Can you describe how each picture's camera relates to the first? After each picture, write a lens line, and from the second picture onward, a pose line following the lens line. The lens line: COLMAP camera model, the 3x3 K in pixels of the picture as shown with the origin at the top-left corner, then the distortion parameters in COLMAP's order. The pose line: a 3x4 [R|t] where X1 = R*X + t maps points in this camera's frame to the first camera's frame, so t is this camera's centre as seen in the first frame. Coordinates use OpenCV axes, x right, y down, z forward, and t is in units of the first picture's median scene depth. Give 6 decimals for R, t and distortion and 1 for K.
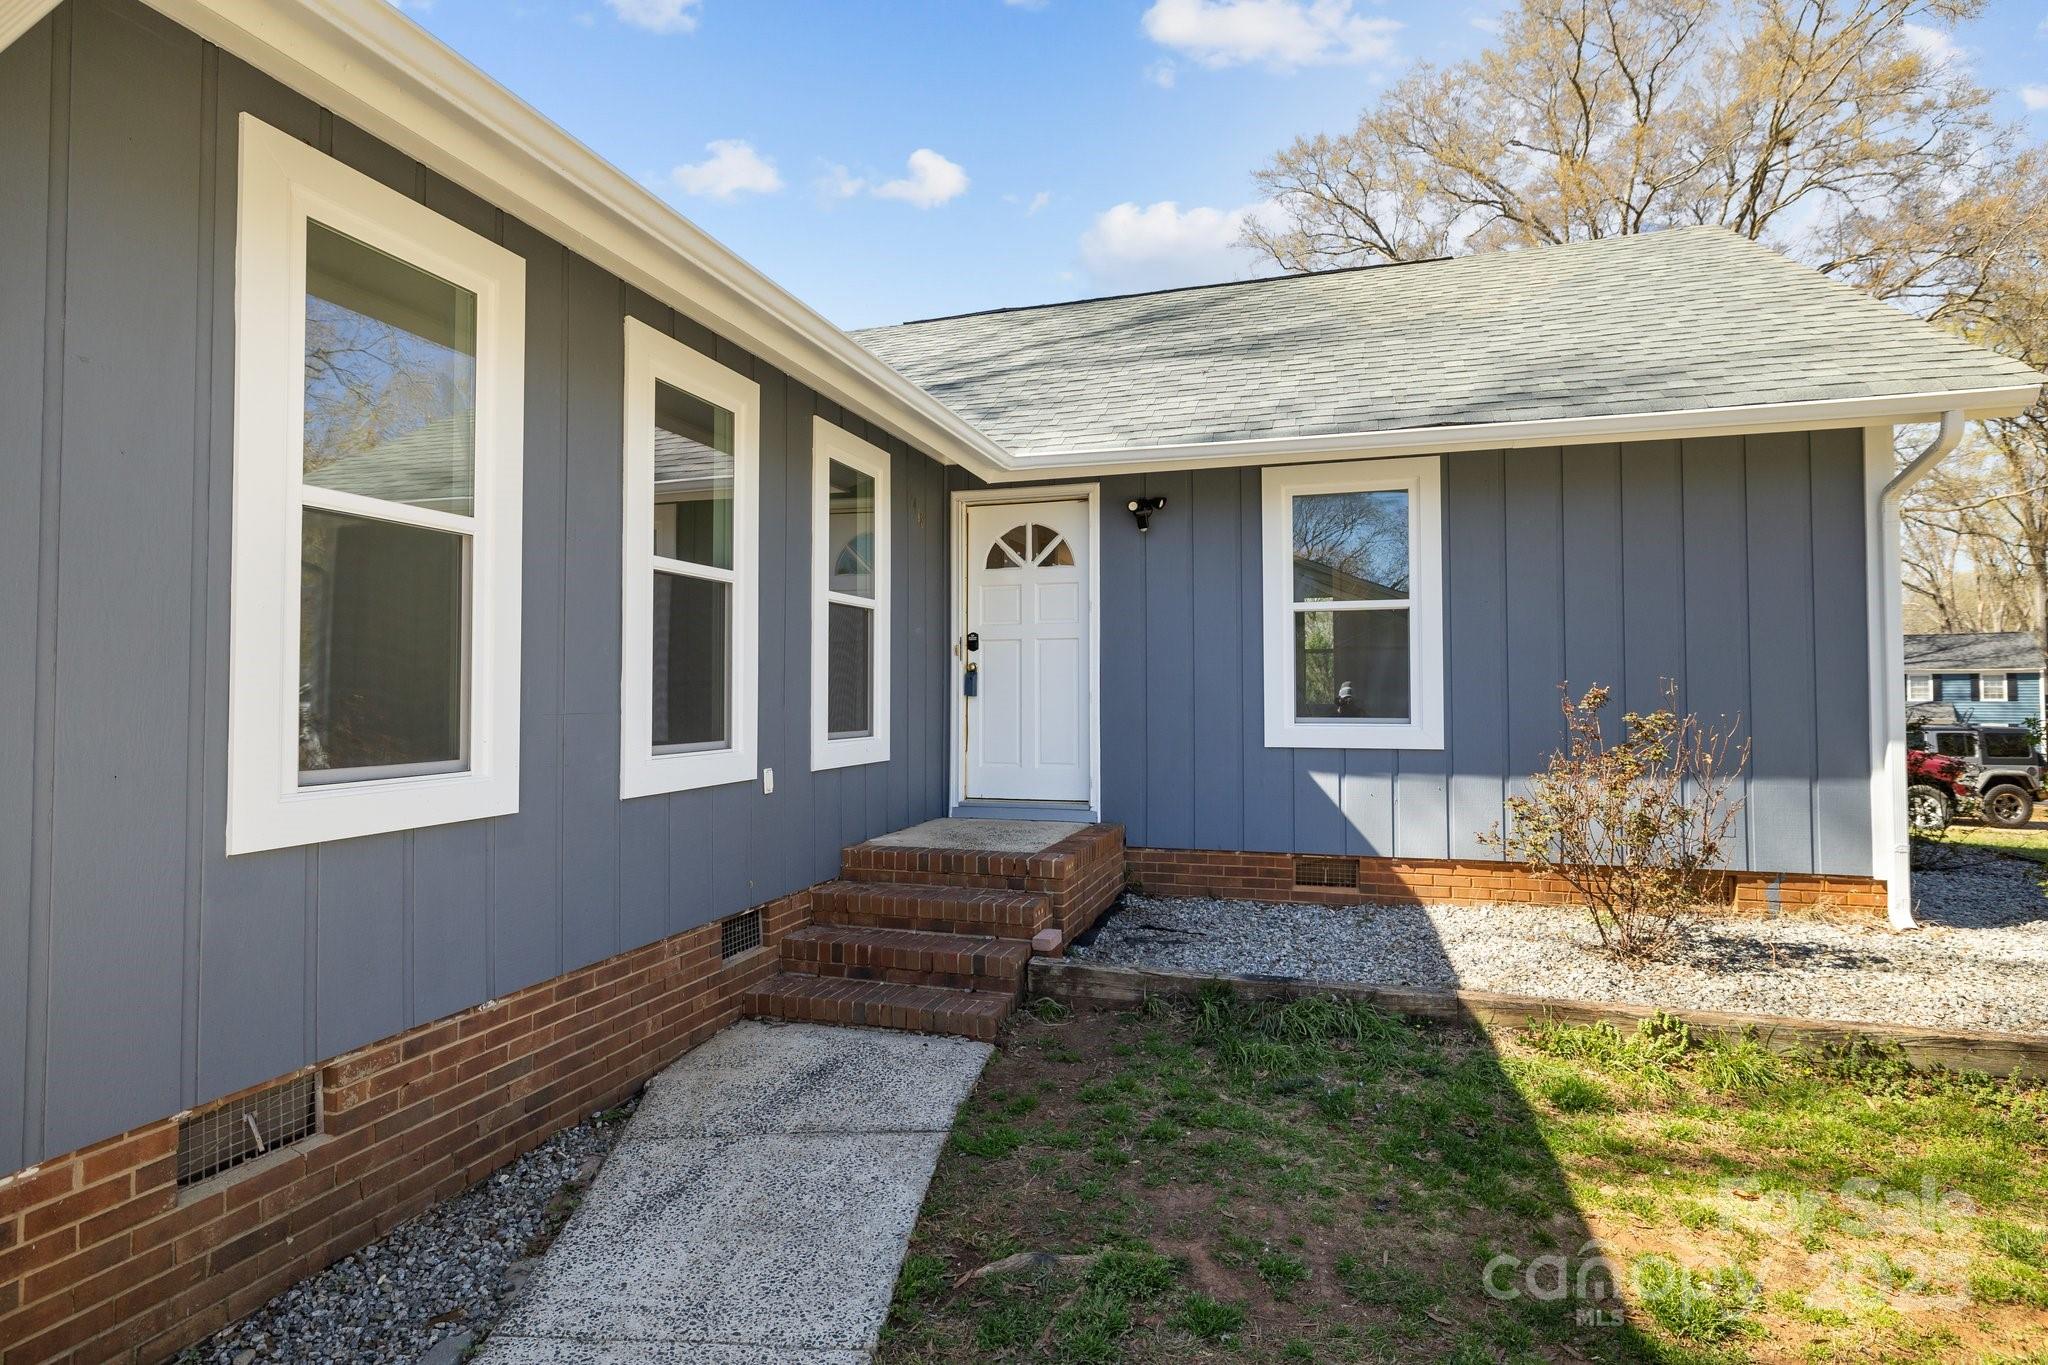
lens RADIAL K [[1038.8, 0, 1021.4], [0, 1038.8, 667.7], [0, 0, 1]] dist [-0.001545, 0.001188]
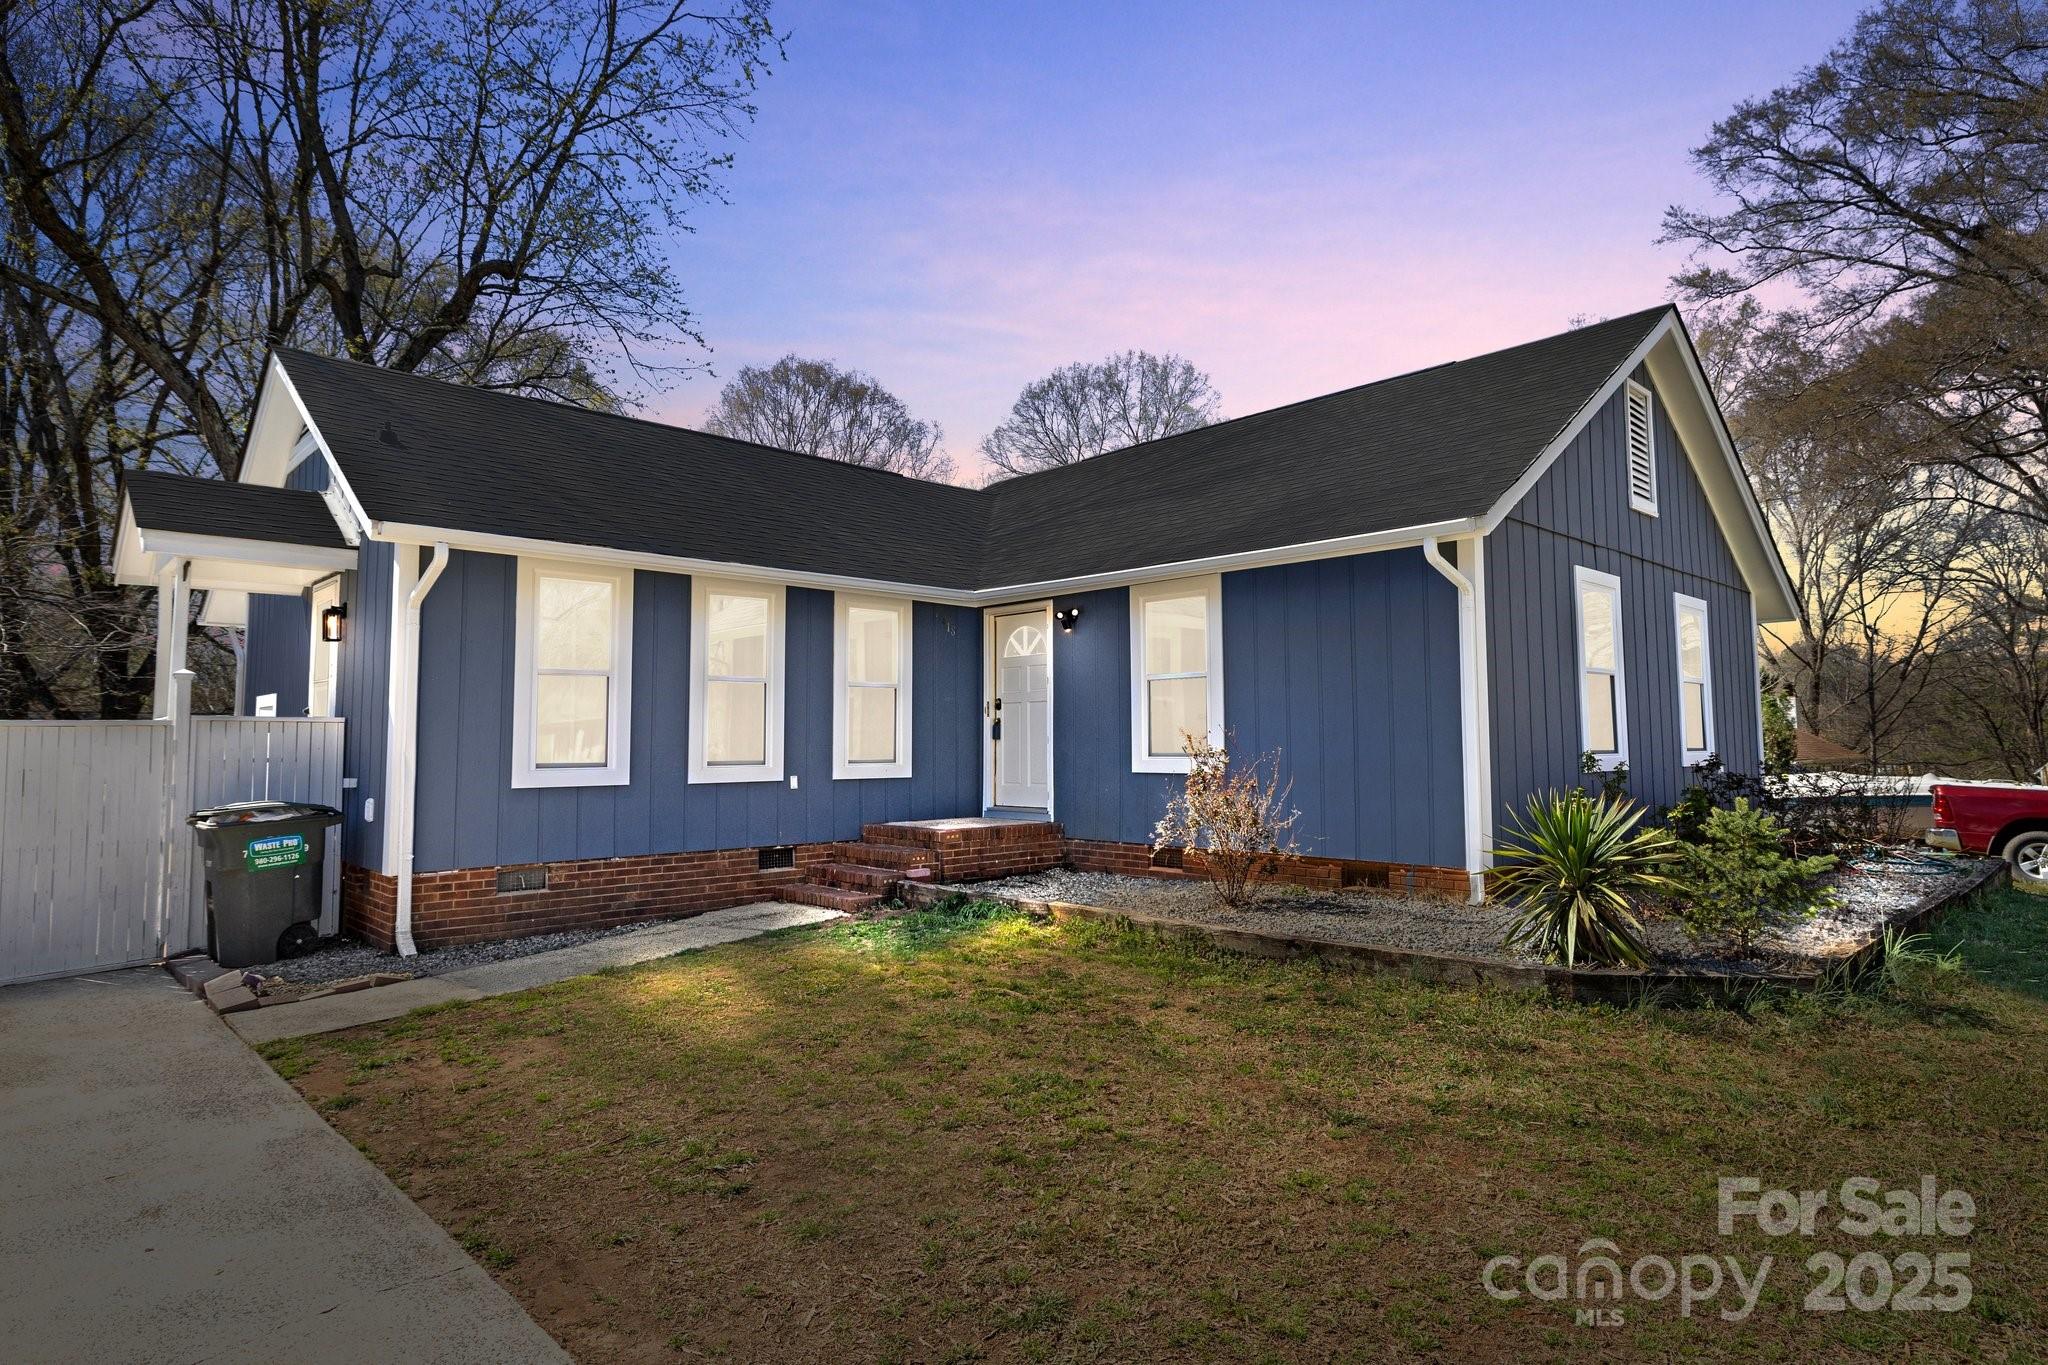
lens RADIAL K [[1113.6, 0, 1028.2], [0, 1113.6, 675.5], [0, 0, 1]] dist [0.000579, -0.000337]
pose [[0.873966, -0.034132, -0.484788, 1.389290], [0.015726, 0.998994, -0.041986, 0.004797], [0.485733, 0.029071, 0.873623, -0.738278]]
